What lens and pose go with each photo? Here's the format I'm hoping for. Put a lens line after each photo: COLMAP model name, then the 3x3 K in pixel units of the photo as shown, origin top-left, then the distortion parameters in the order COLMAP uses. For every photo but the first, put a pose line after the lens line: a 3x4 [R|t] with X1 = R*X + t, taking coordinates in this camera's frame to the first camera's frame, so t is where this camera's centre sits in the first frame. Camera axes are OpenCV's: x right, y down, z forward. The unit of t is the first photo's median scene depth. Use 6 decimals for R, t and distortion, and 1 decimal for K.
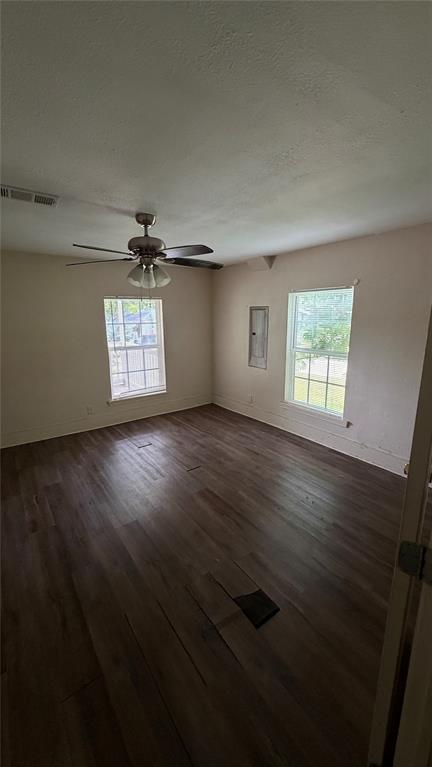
lens RADIAL K [[305.0, 0, 216.0], [0, 305.0, 383.5], [0, 0, 1]] dist [-0.000197, -0.000068]
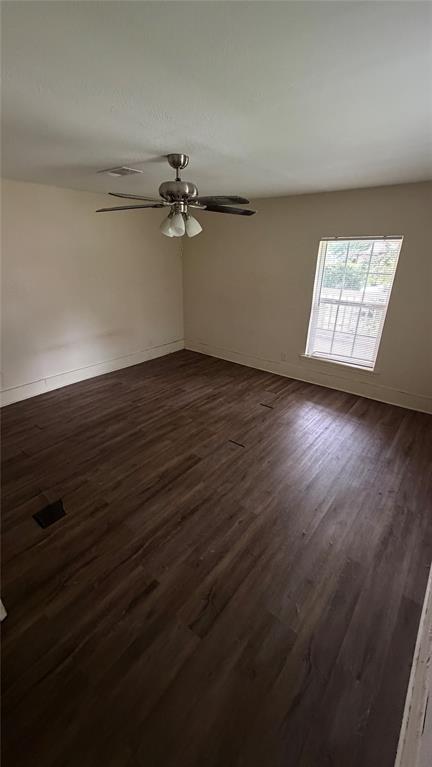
lens RADIAL K [[305.0, 0, 216.0], [0, 305.0, 383.5], [0, 0, 1]] dist [-0.000197, -0.000068]
pose [[0.257647, 0.401894, -0.878692, 0.524384], [-0.222241, 0.909661, 0.350894, -0.156598], [0.940333, 0.104875, 0.323689, 0.512040]]
